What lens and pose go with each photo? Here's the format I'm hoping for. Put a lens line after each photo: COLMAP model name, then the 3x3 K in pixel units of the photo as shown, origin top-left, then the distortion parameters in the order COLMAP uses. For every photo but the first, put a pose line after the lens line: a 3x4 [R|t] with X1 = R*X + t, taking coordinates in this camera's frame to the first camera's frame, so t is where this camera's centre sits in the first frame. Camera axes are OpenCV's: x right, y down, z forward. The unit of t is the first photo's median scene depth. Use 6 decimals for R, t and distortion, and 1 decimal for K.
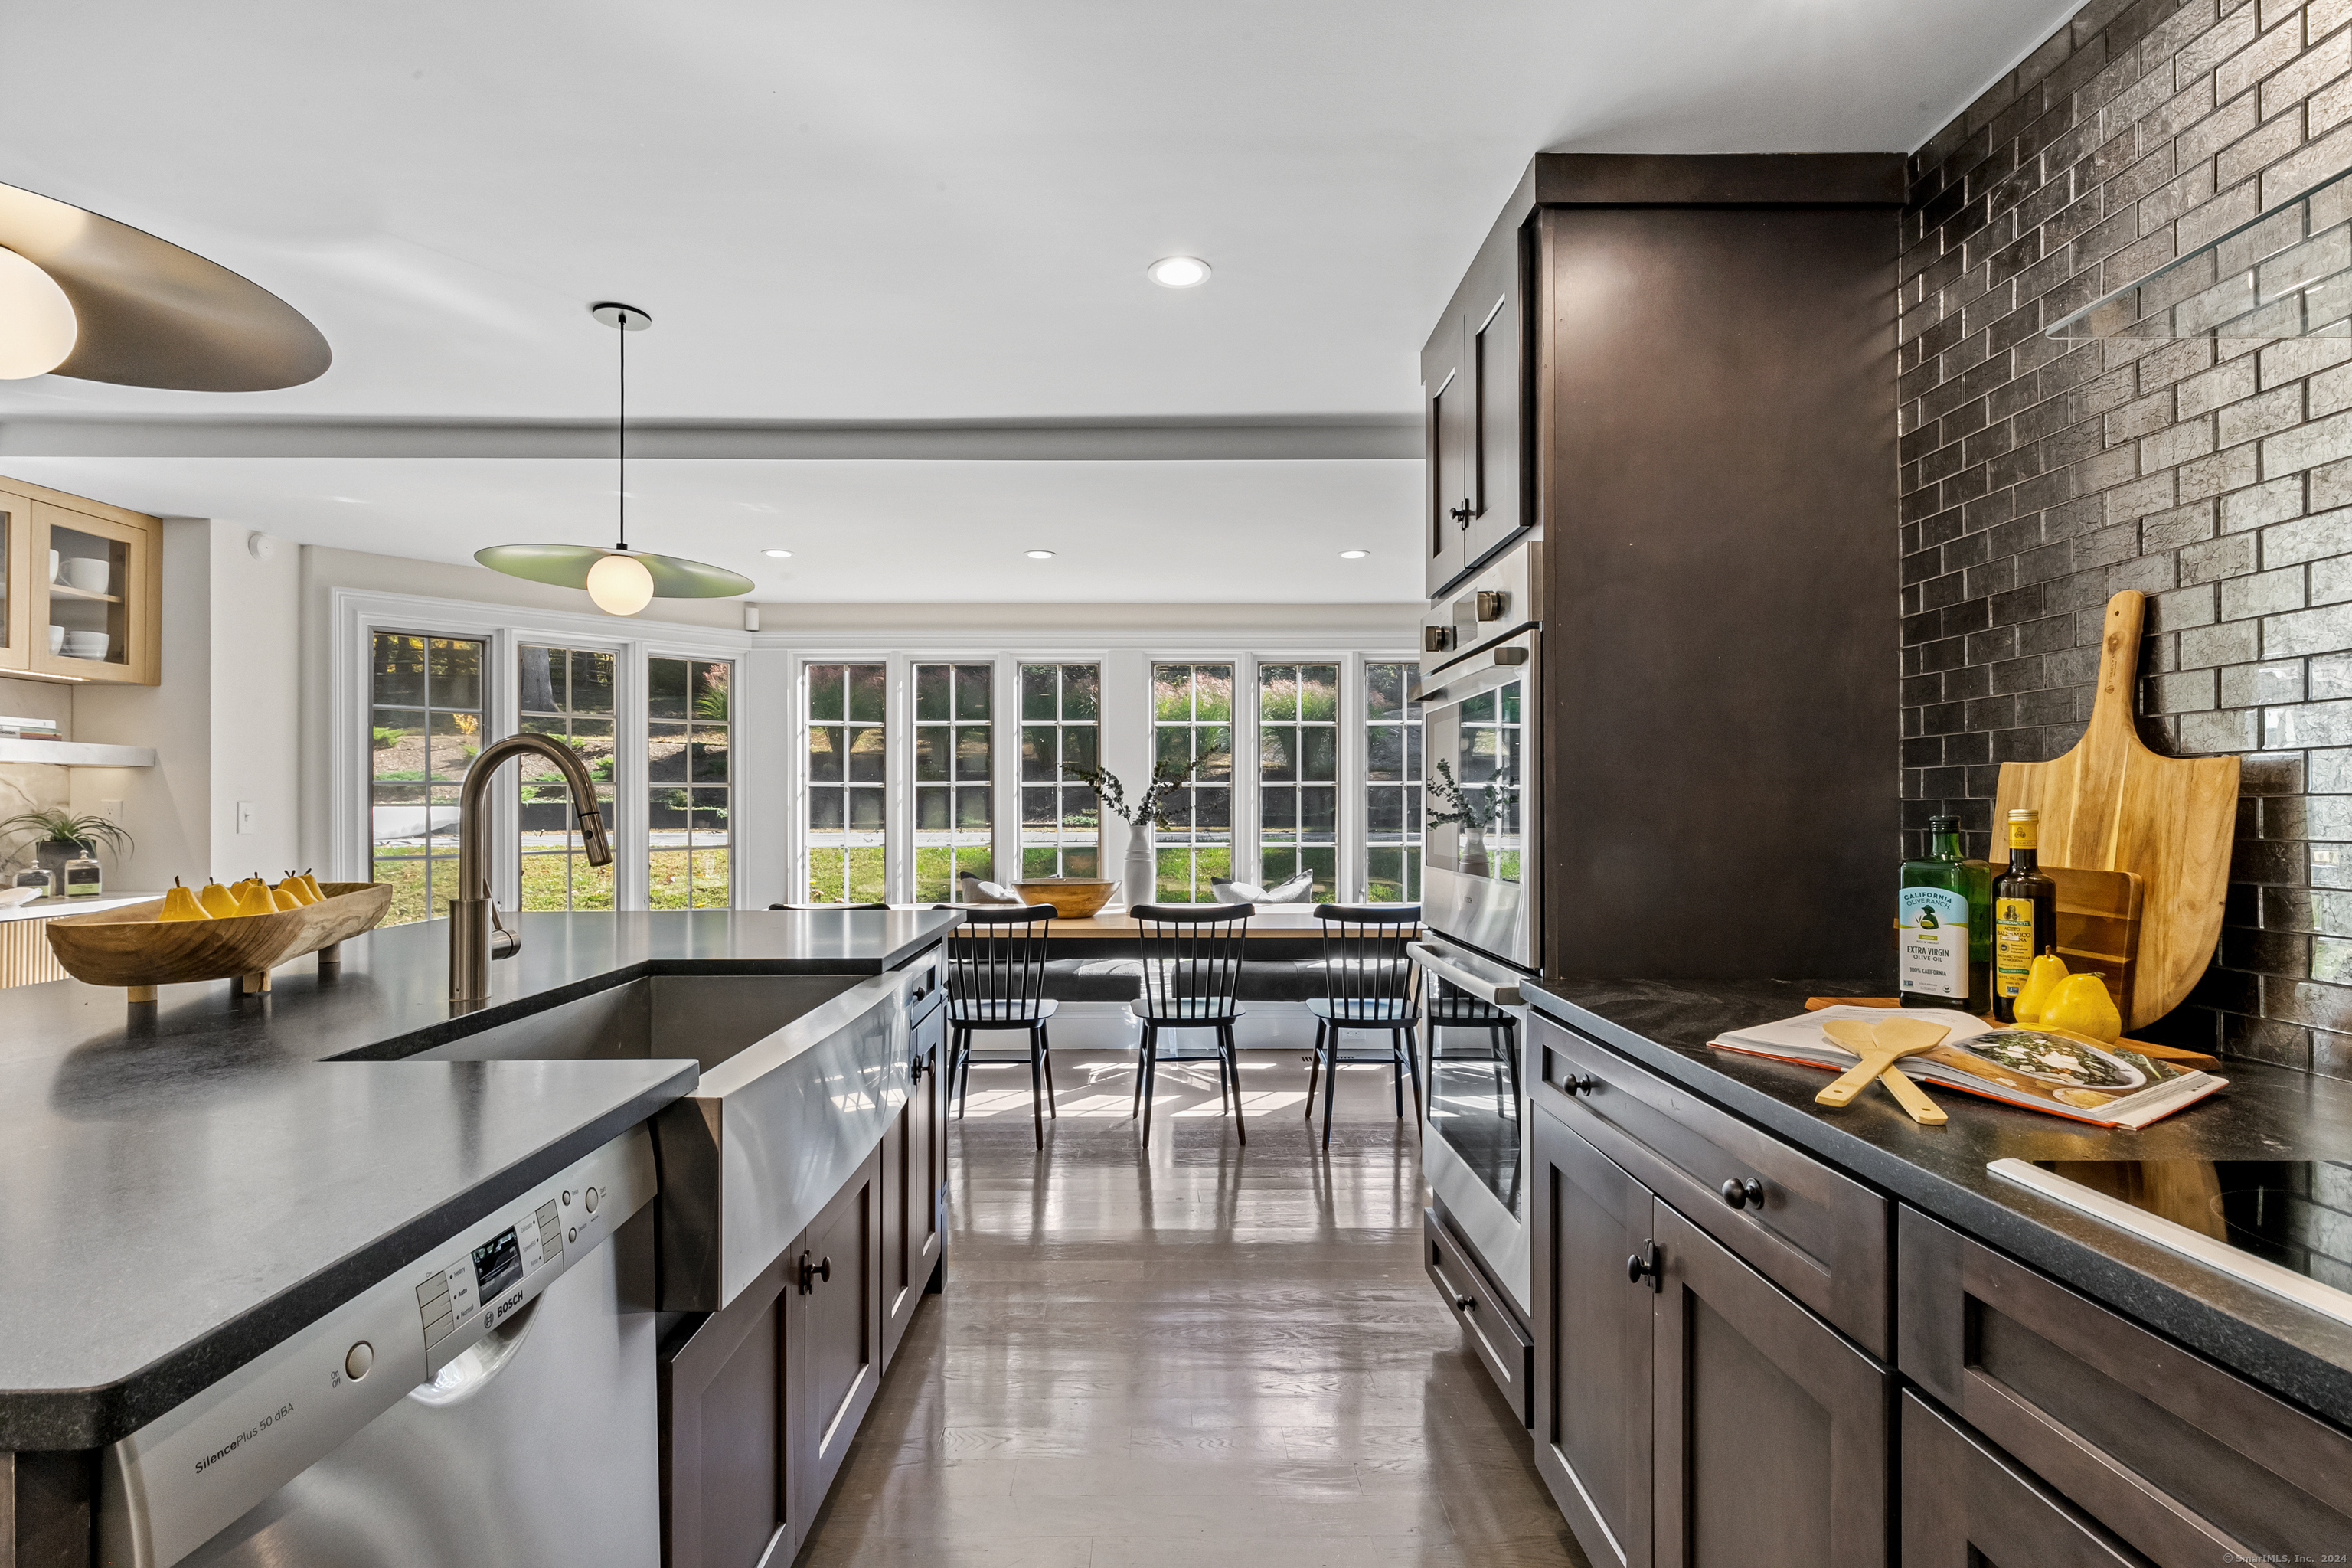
lens RADIAL K [[1076.4, 0, 1165.7], [0, 1076.4, 811.1], [0, 0, 1]] dist [0.001130, -0.010761]
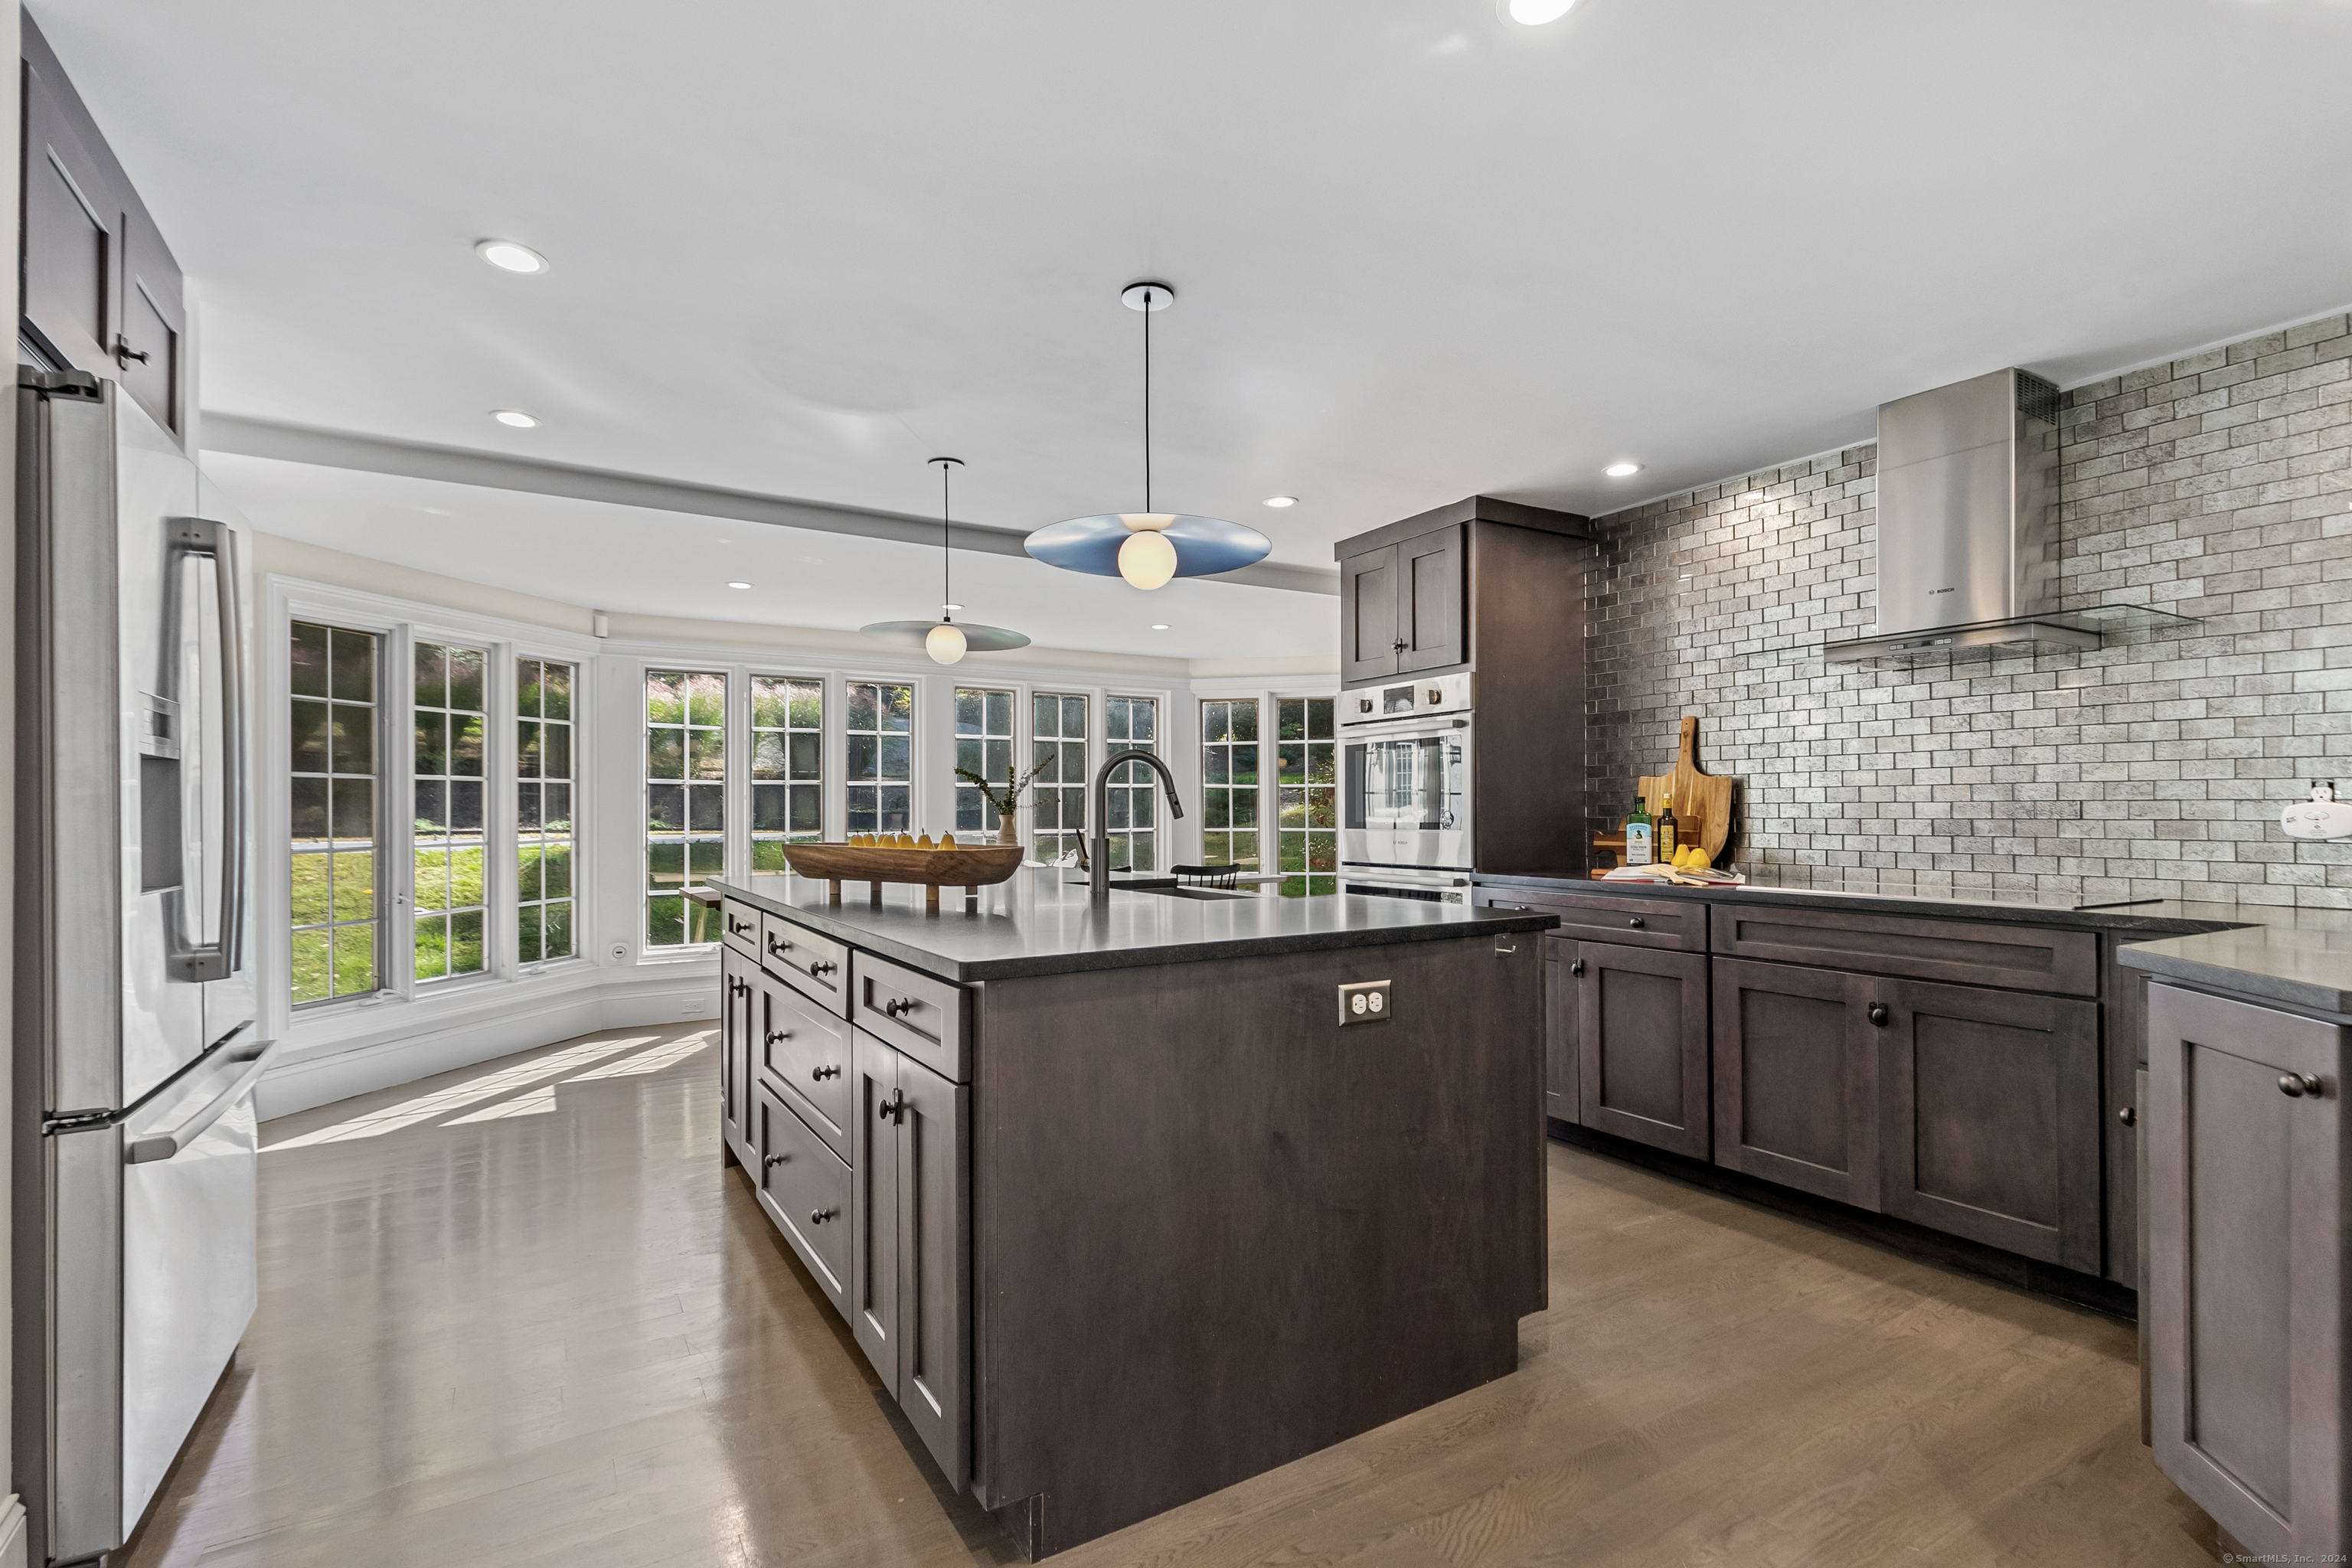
lens RADIAL K [[1070.7, 0, 1177.1], [0, 1070.7, 815.7], [0, 0, 1]] dist [0.000704, 0.000040]
pose [[0.852642, -0.002254, 0.522491, -1.653633], [0.003748, 0.999991, -0.001803, 0.052951], [-0.522482, 0.003495, 0.852643, -0.667312]]
